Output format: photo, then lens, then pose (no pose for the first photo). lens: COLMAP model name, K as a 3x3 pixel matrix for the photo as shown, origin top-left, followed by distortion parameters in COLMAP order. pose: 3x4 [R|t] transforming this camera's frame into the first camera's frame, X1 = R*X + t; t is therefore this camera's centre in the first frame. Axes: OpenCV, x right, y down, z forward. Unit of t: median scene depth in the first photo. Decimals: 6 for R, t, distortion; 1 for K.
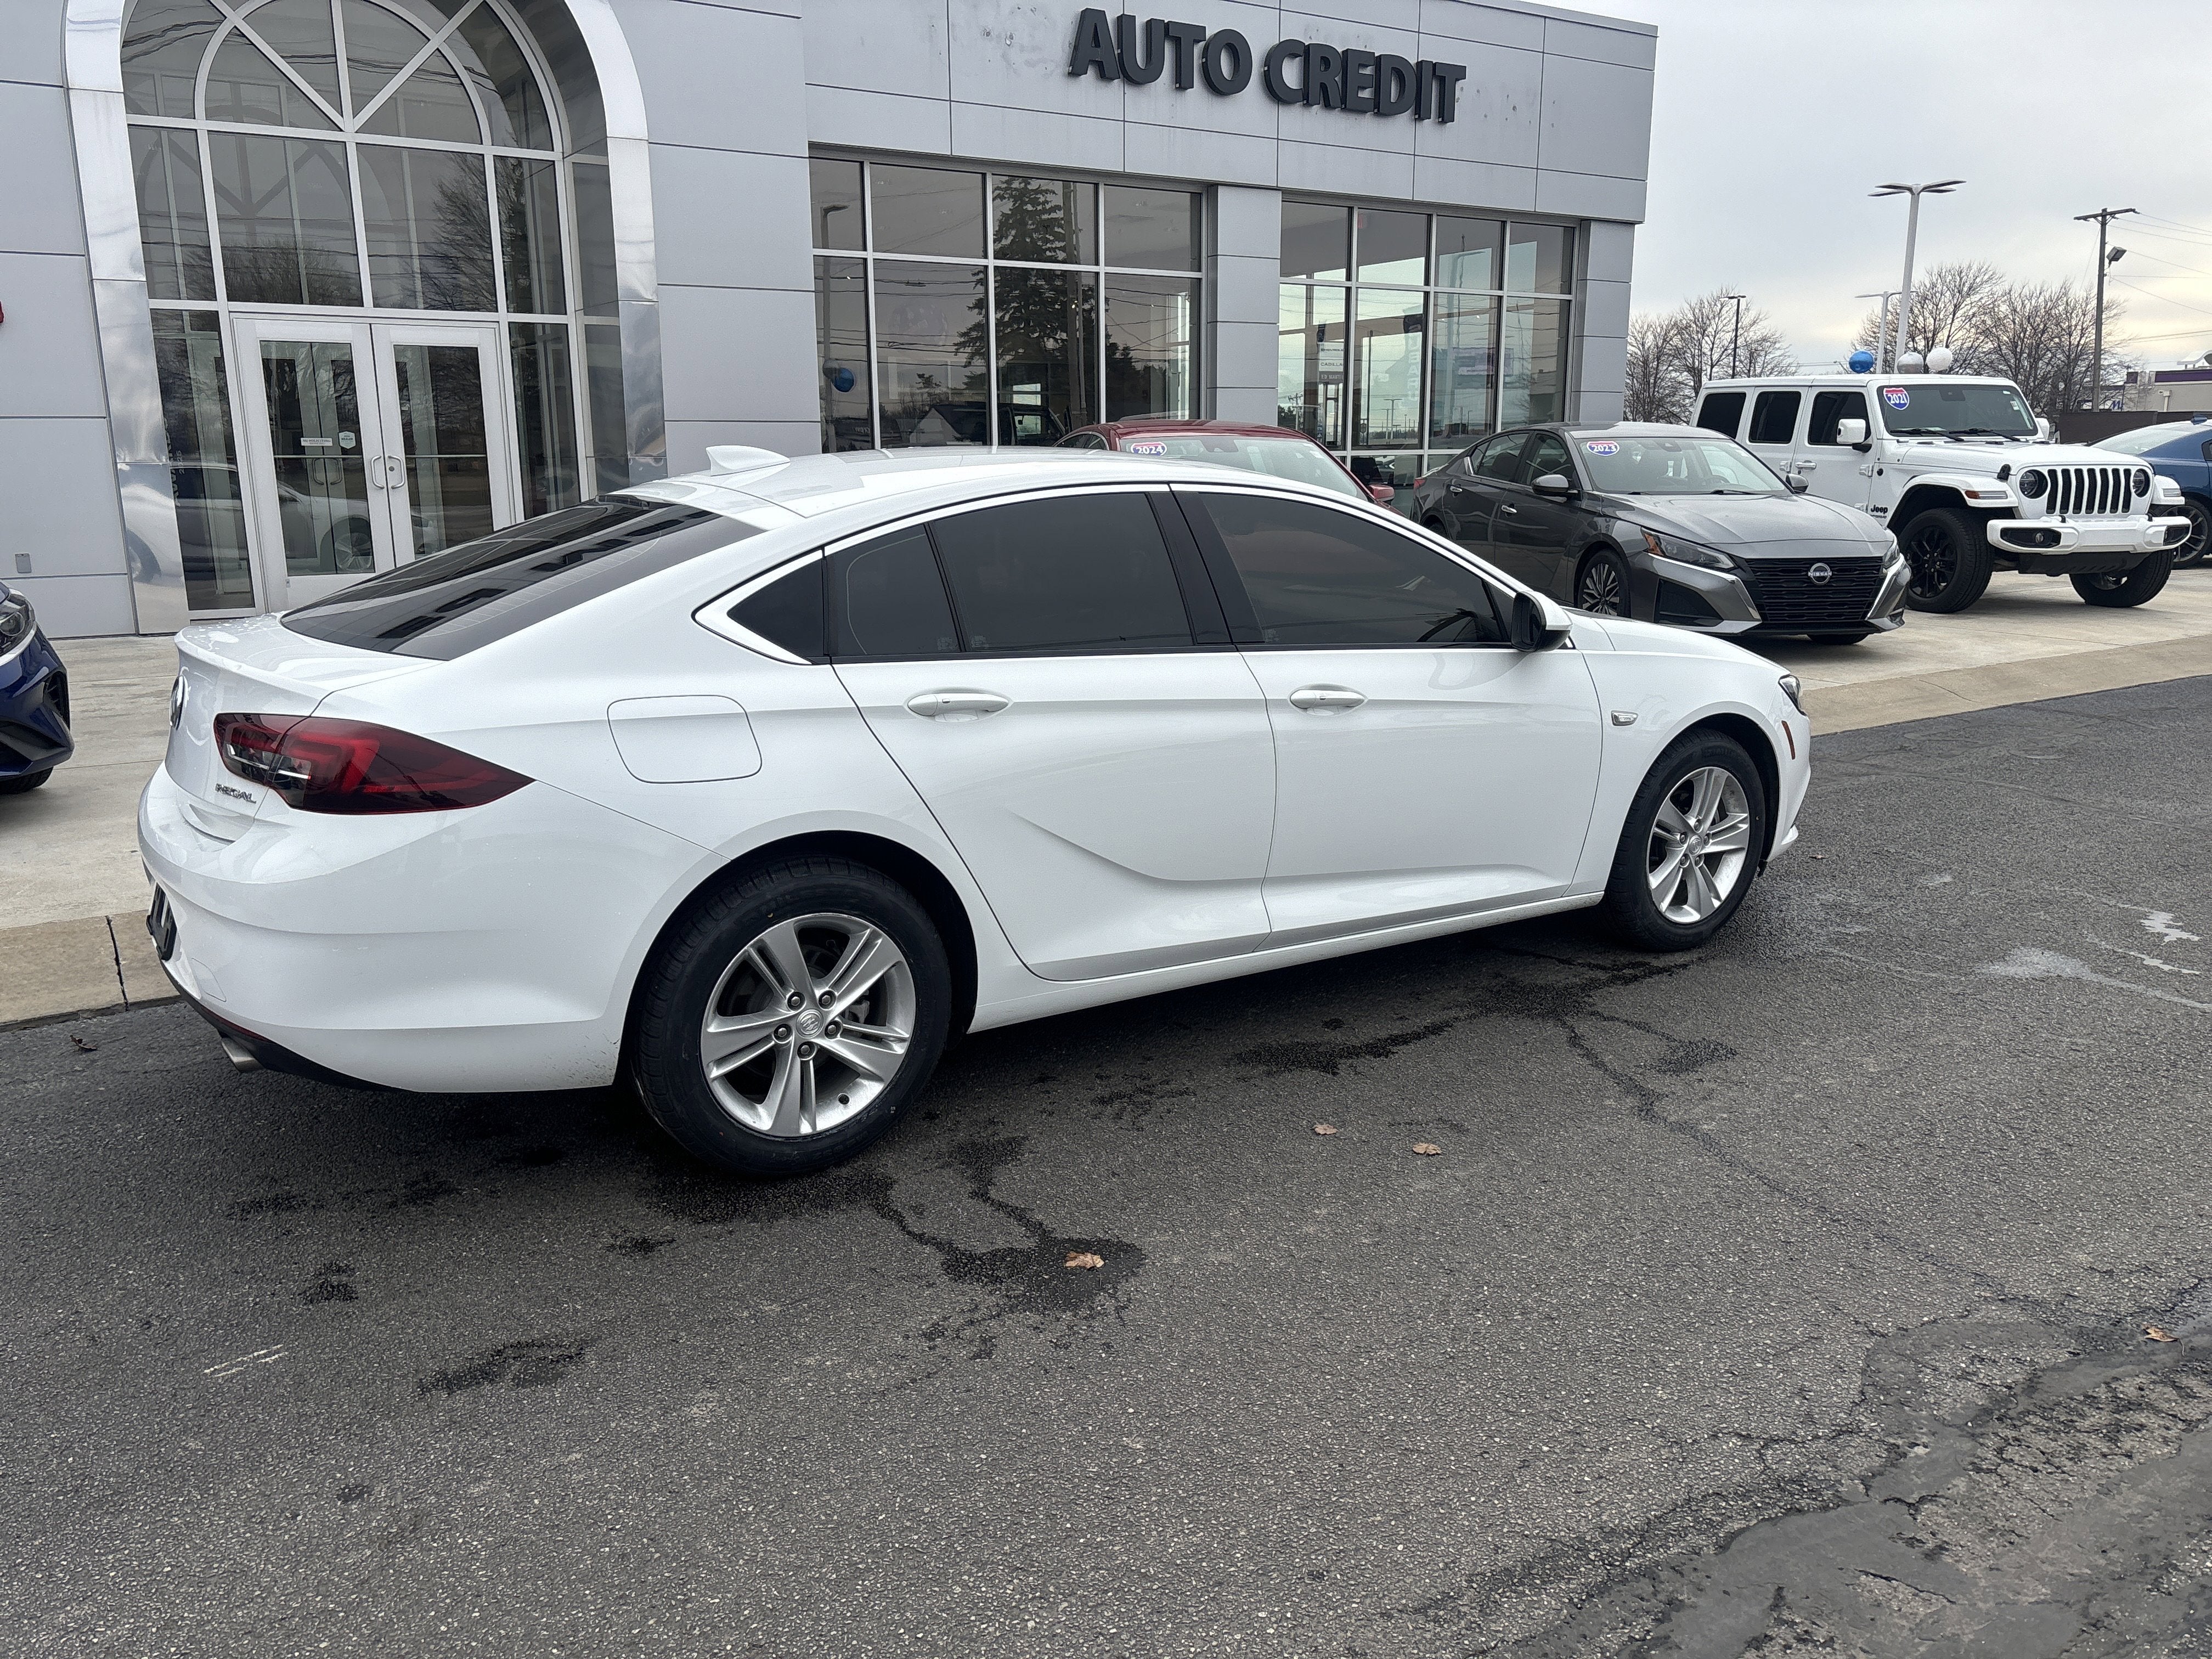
lens RADIAL K [[1669.2, 0, 1090.2], [0, 1669.2, 812.7], [0, 0, 1]] dist [0.047823, -0.050142]
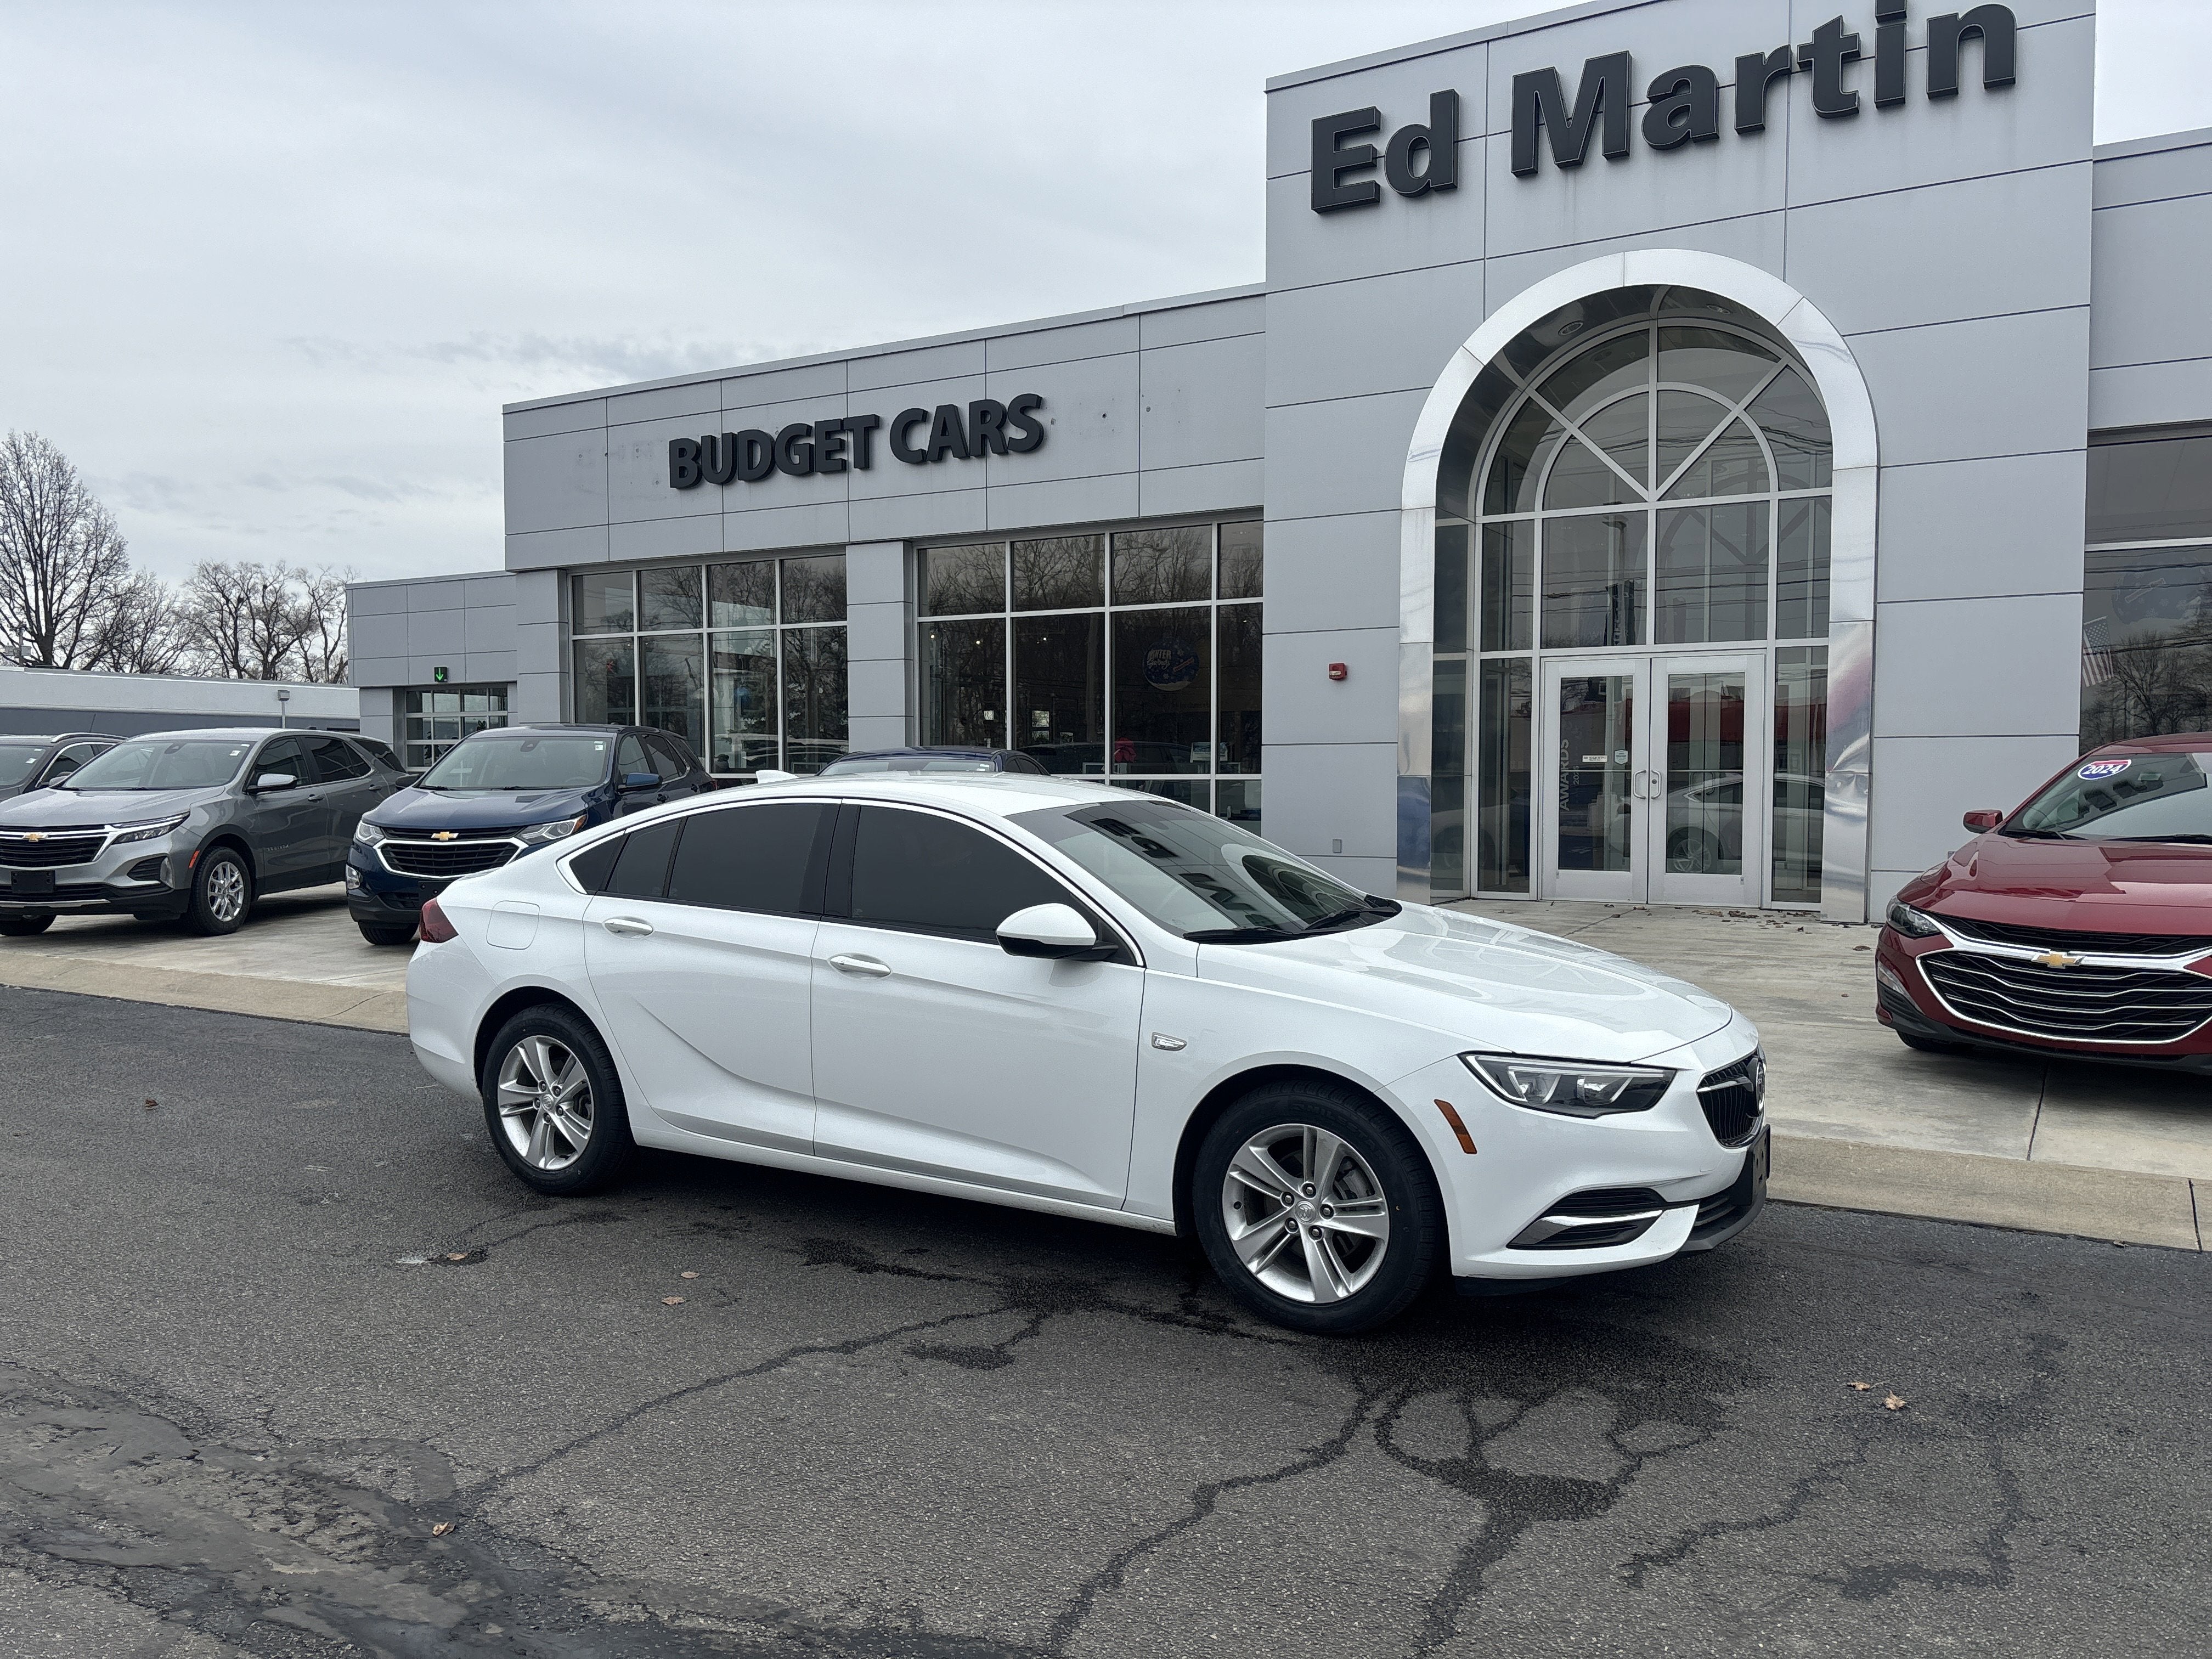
lens RADIAL K [[1669.2, 0, 1090.0], [0, 1669.2, 834.3], [0, 0, 1]] dist [0.047823, -0.050142]
pose [[0.445528, 0.042520, -0.894258, 0.510249], [-0.191523, 0.980274, -0.048809, -0.052311], [0.874542, 0.193017, 0.444883, 0.214667]]
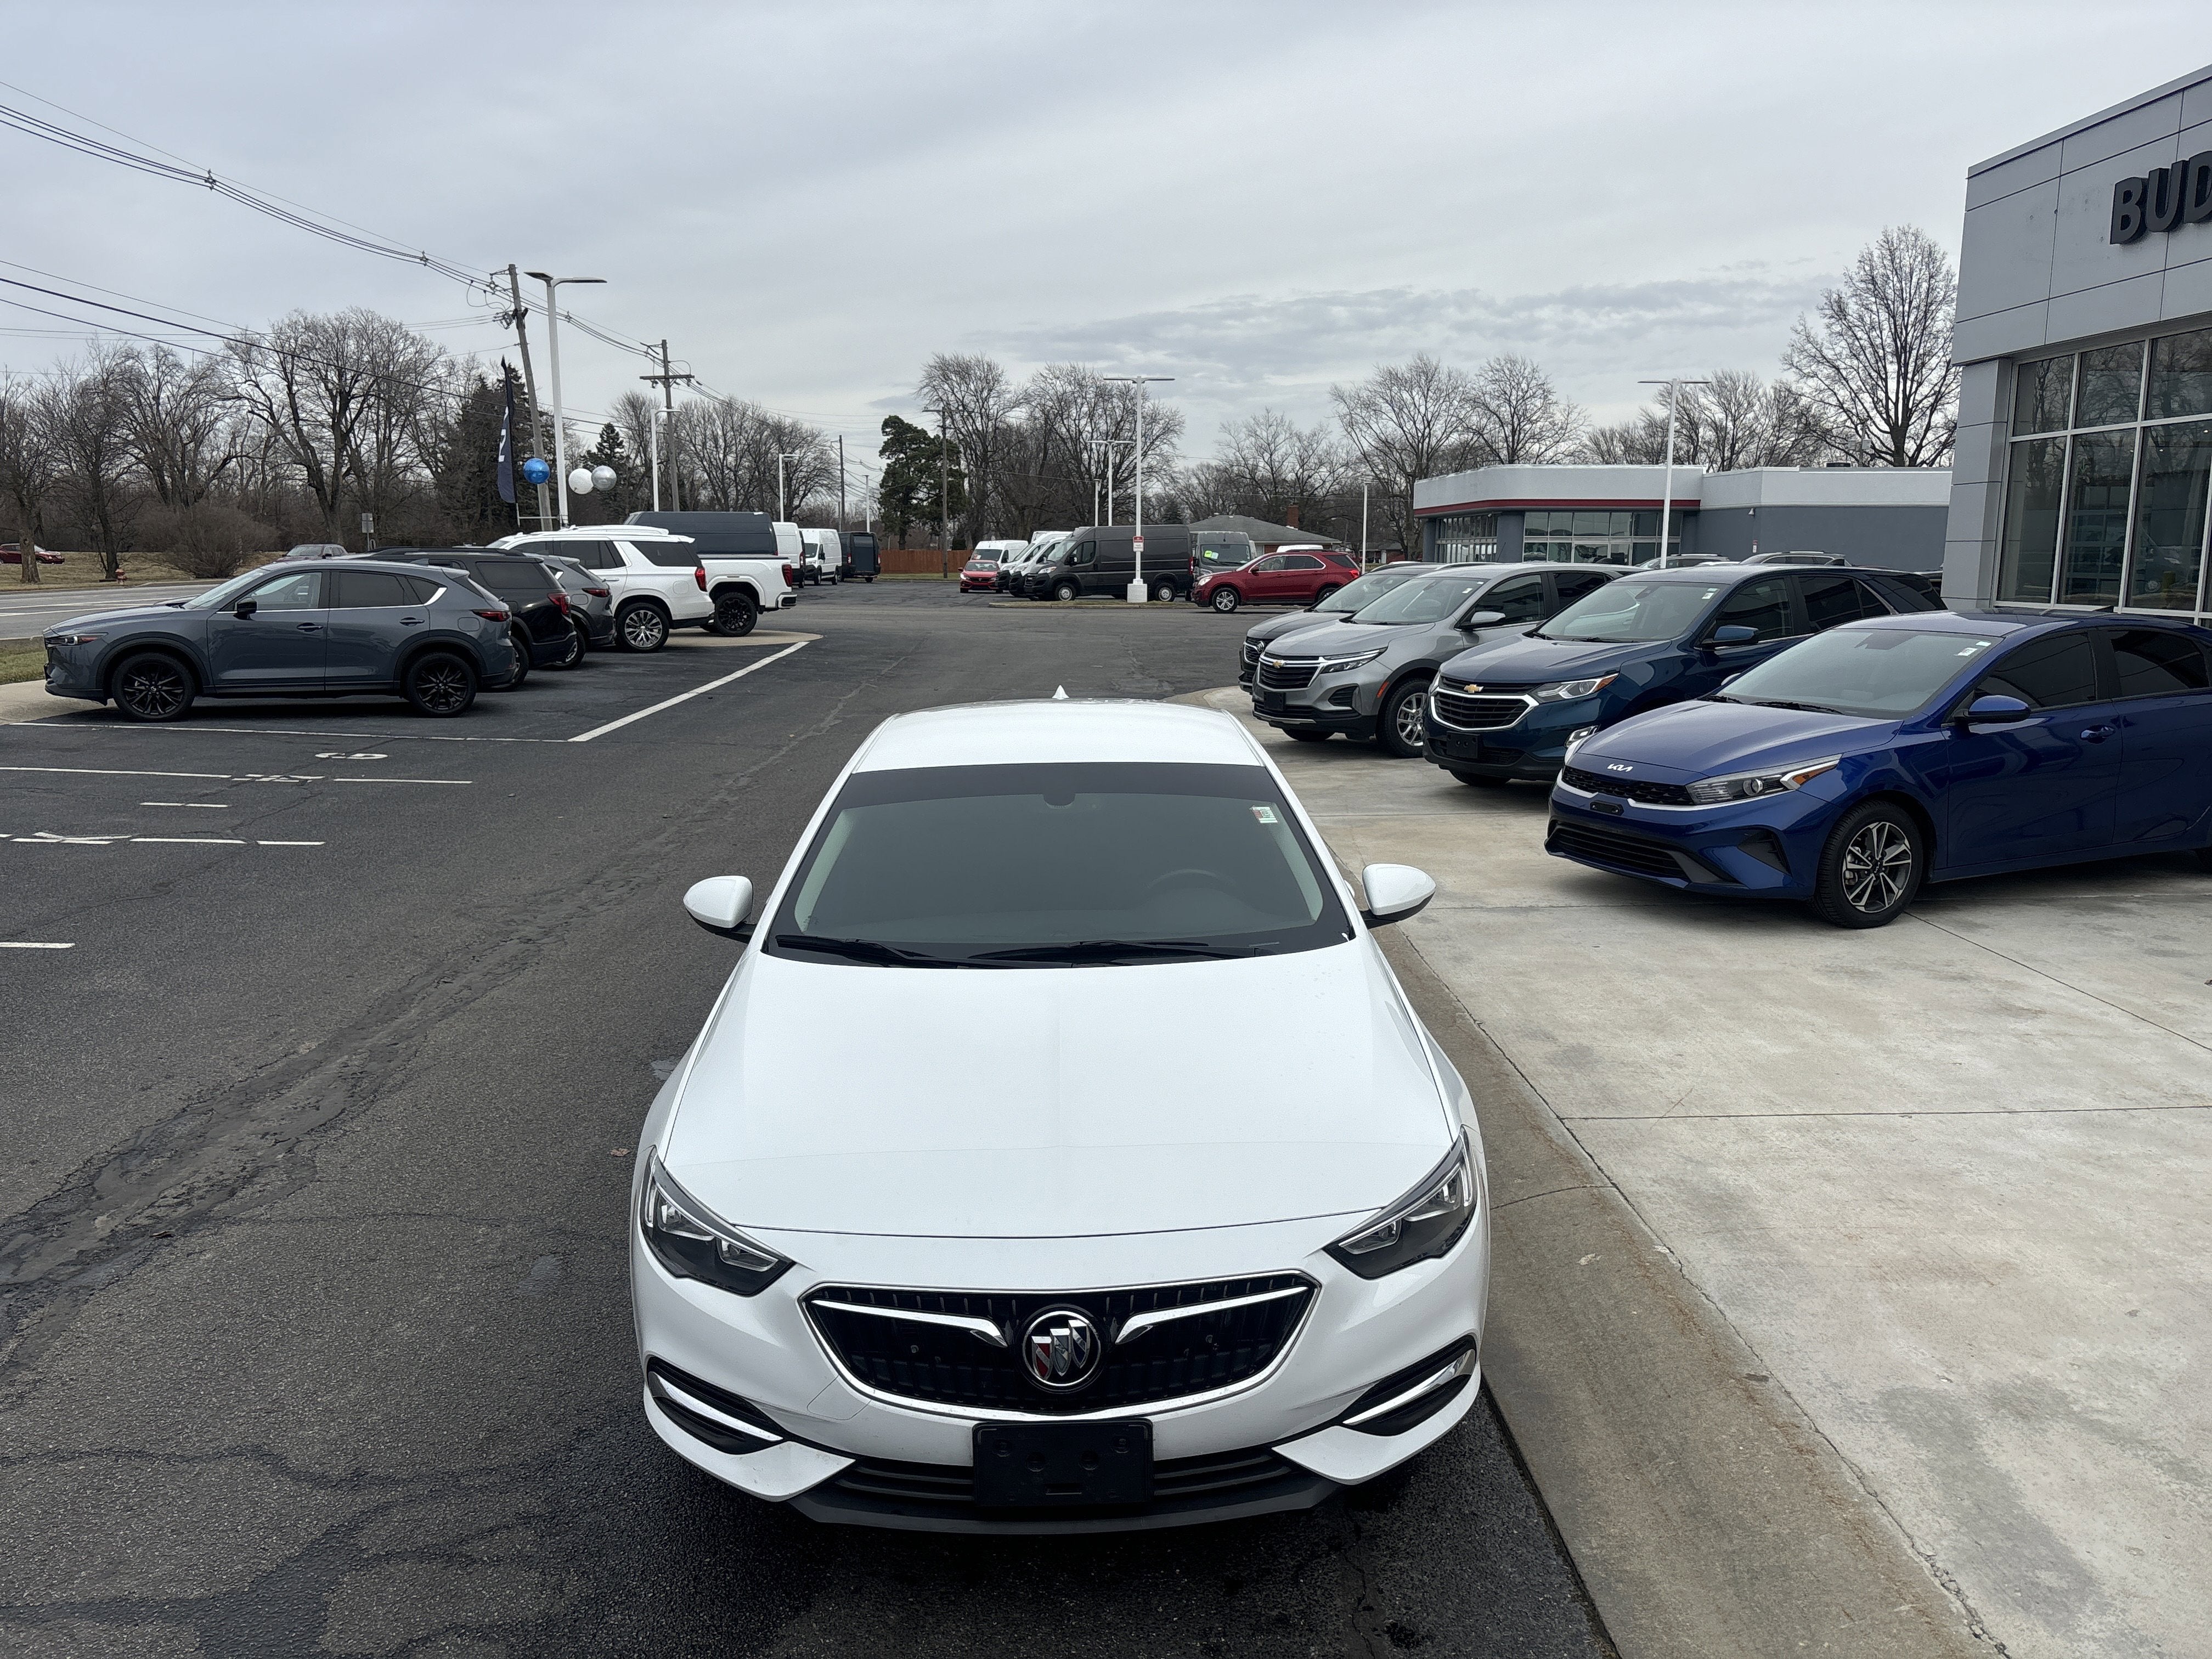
lens RADIAL K [[1669.2, 0, 1112.6], [0, 1669.2, 830.8], [0, 0, 1]] dist [0.047823, -0.050142]
pose [[-0.531163, 0.147341, -0.834360, 0.411909], [-0.176801, 0.943810, 0.279222, -0.201853], [0.828618, 0.295828, -0.475266, 0.688975]]
